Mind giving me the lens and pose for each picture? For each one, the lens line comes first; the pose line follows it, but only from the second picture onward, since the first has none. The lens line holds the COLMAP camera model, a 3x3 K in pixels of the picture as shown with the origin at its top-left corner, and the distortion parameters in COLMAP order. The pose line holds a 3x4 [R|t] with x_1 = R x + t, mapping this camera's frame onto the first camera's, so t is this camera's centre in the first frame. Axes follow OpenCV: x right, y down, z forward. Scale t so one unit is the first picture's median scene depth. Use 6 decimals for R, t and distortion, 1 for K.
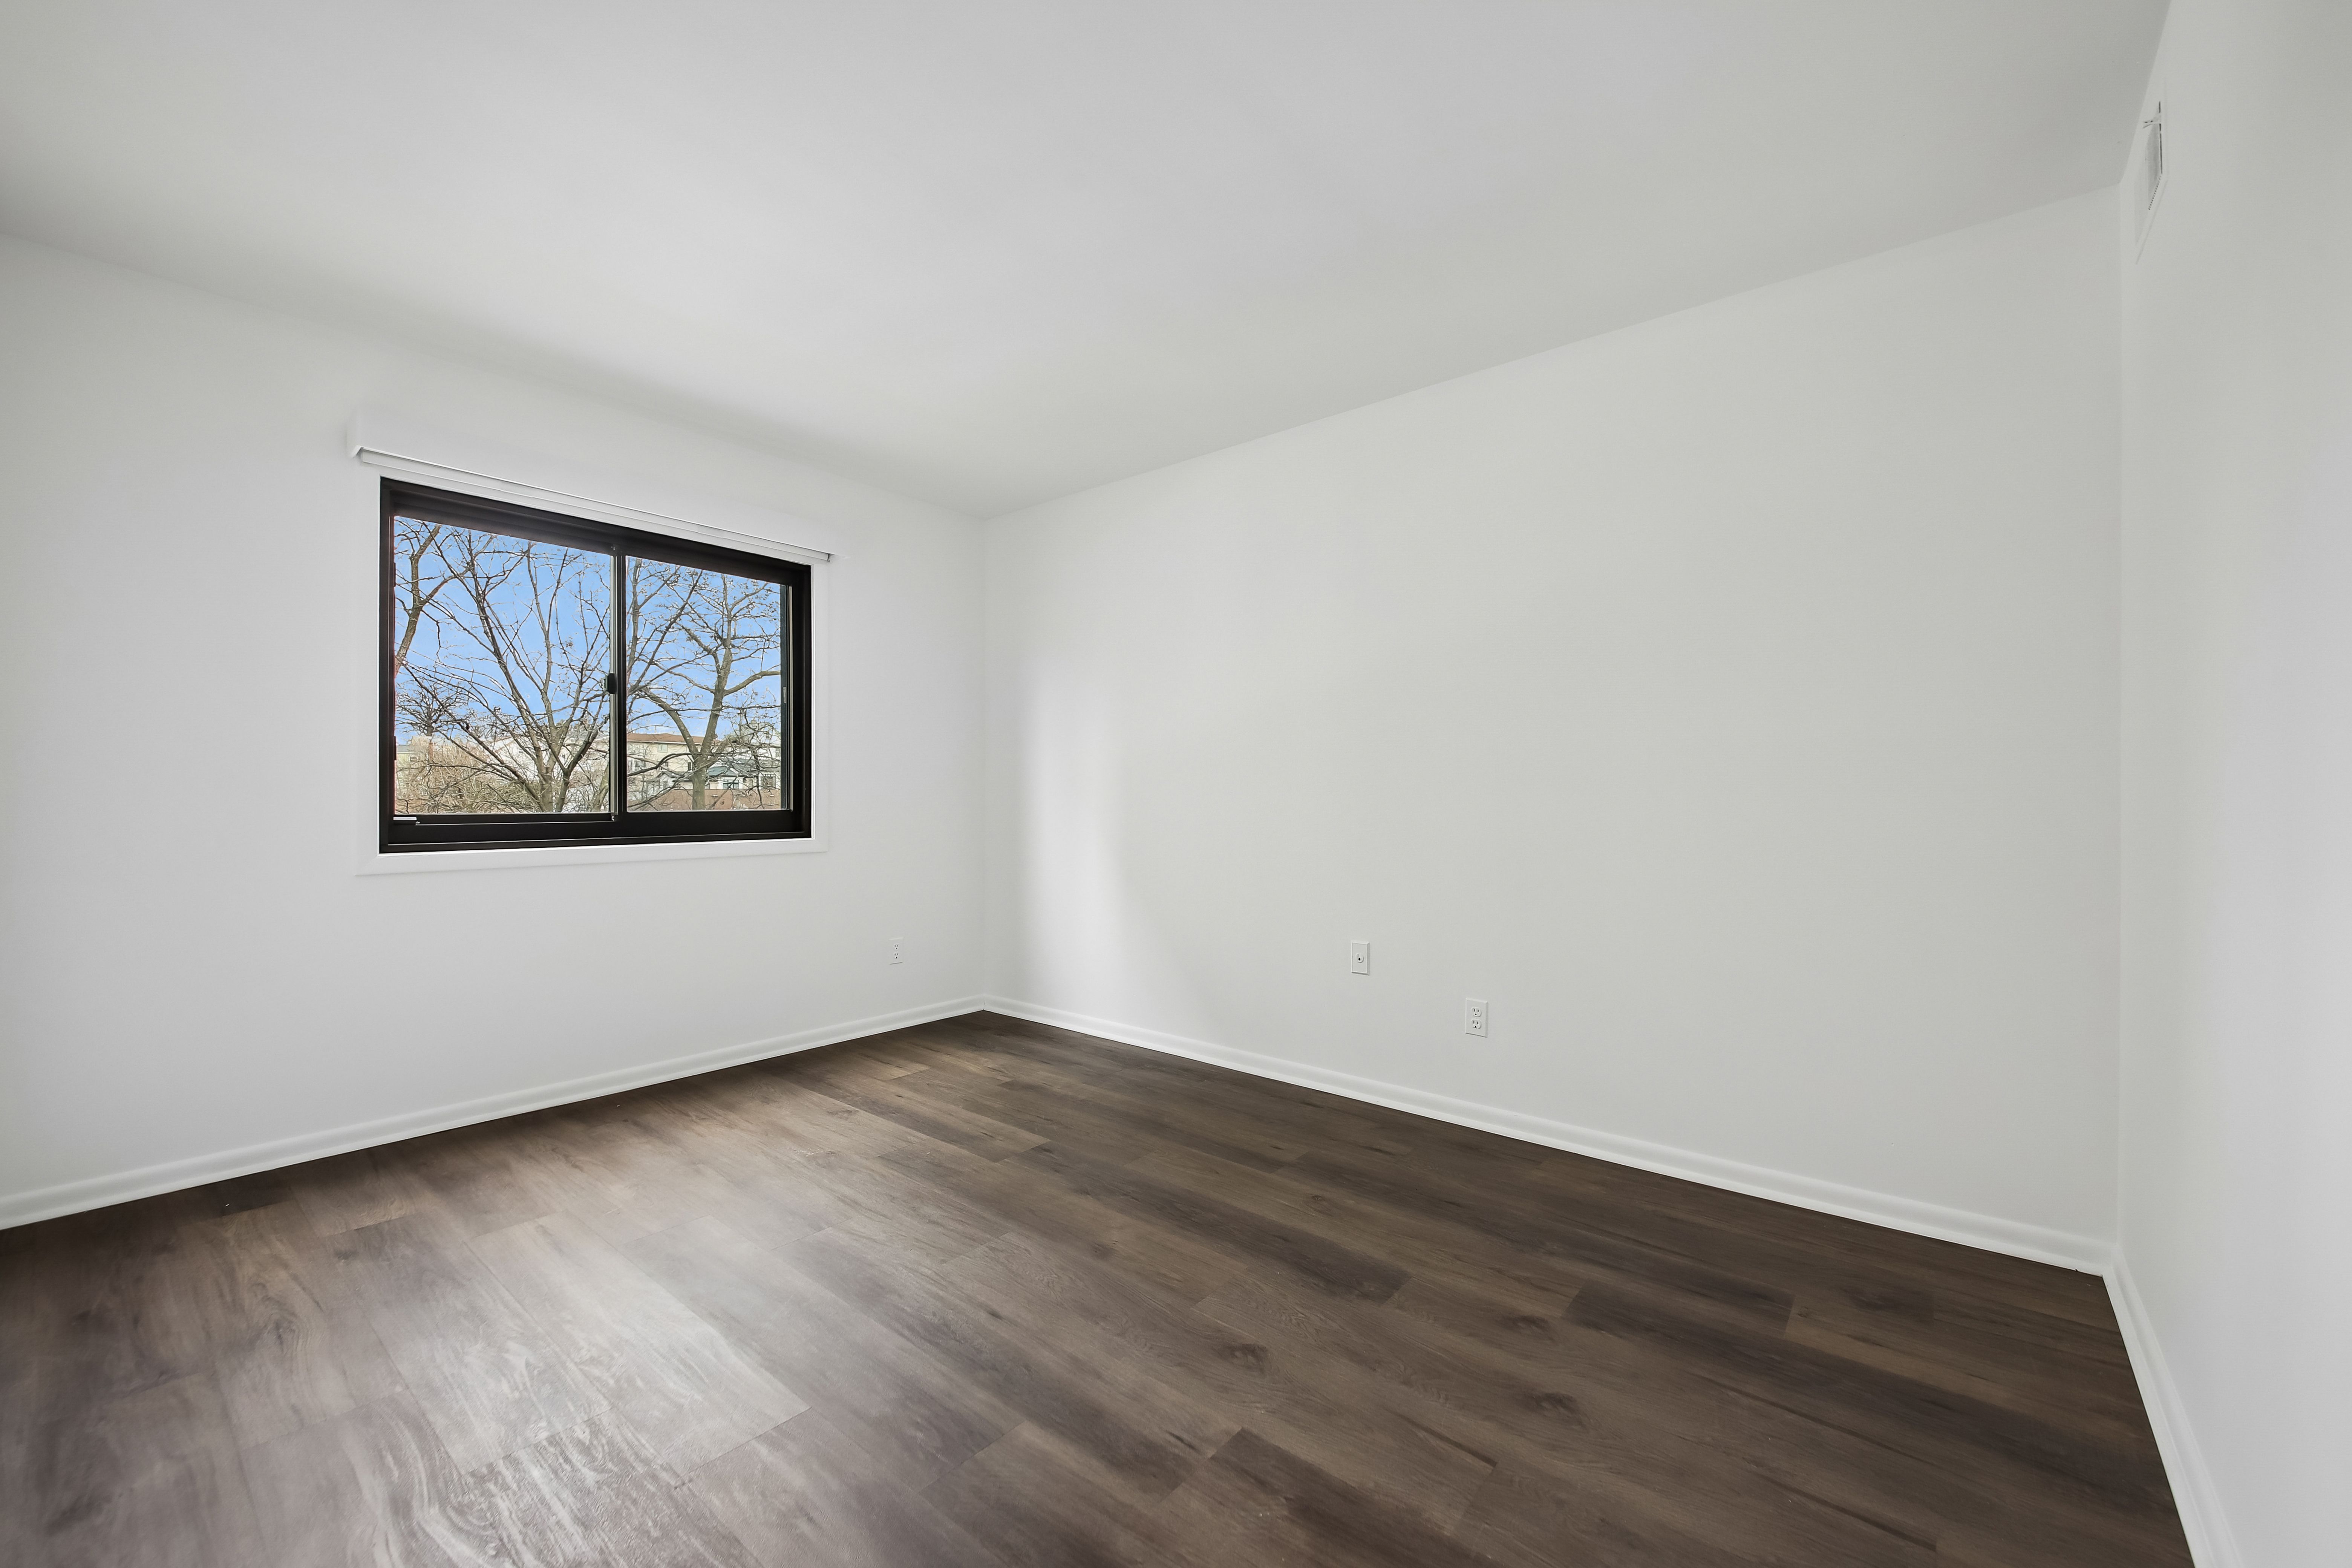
lens RADIAL K [[934.9, 0, 1179.1], [0, 934.9, 796.9], [0, 0, 1]] dist [0.035751, -0.028609]
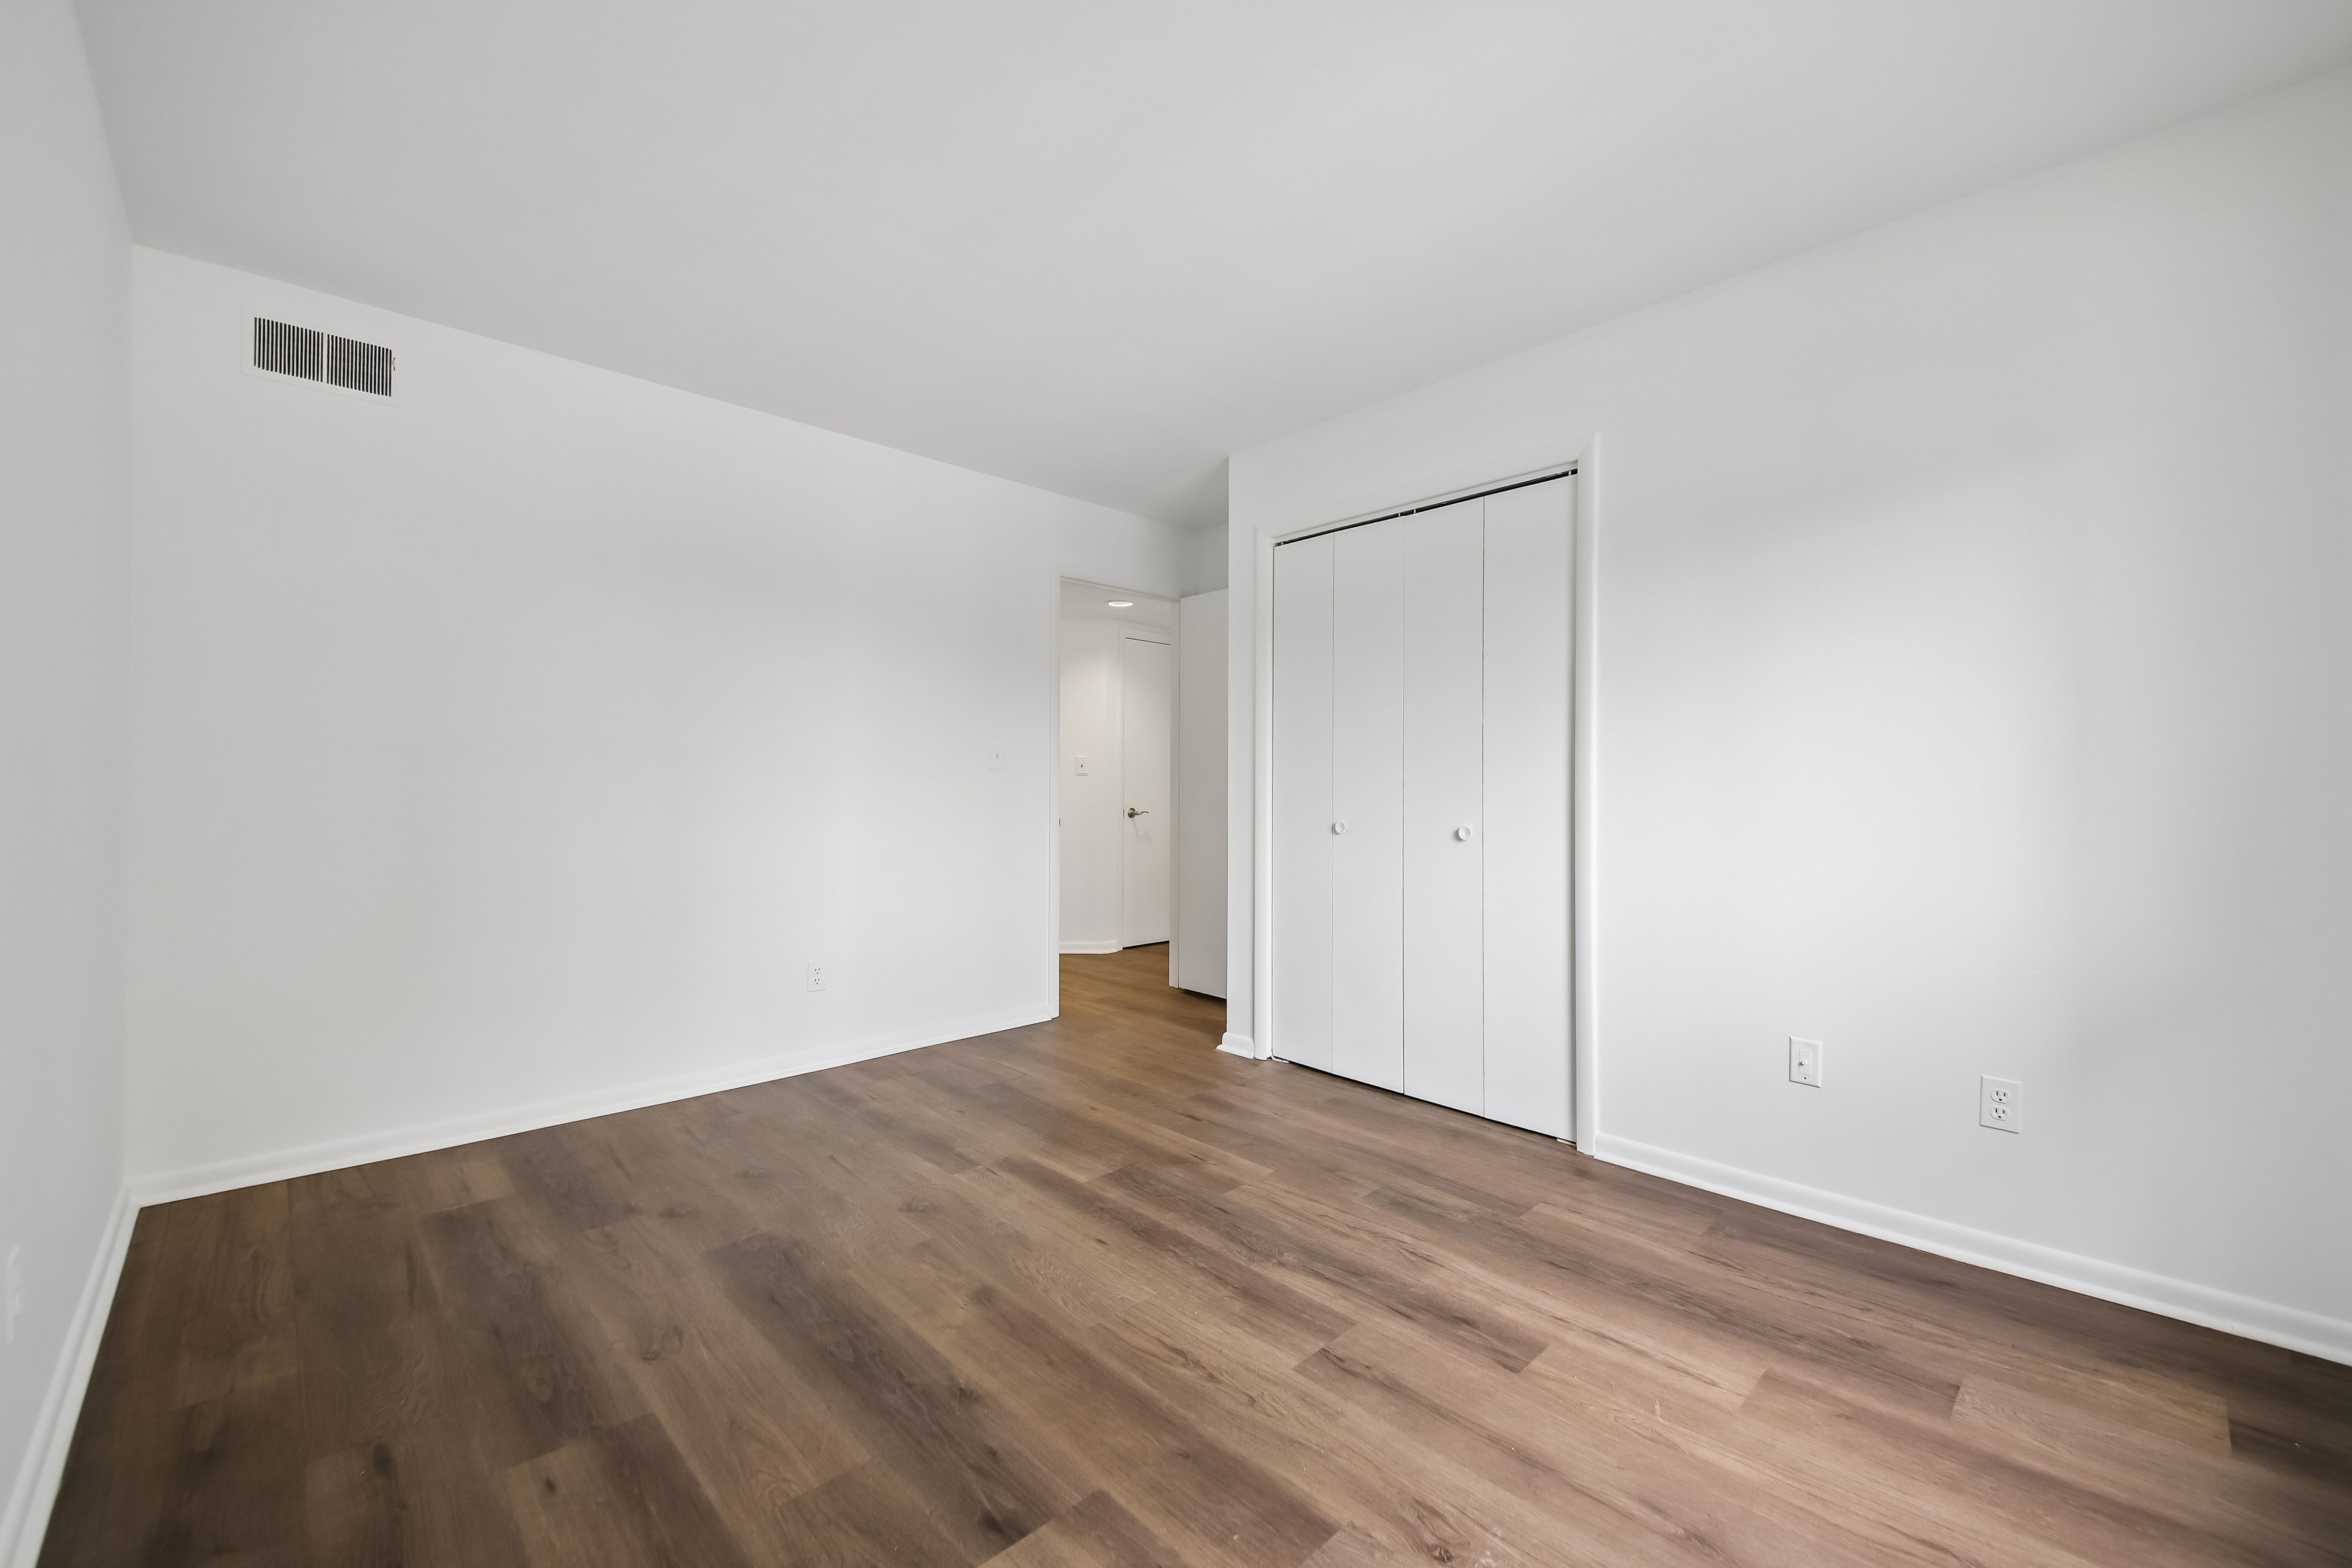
lens RADIAL K [[934.9, 0, 1179.1], [0, 934.9, 796.9], [0, 0, 1]] dist [0.035751, -0.028609]
pose [[-0.993708, -0.006373, 0.111824, -0.354542], [-0.005294, 0.999937, 0.009942, -0.004243], [-0.111880, 0.009287, -0.993678, 1.813218]]
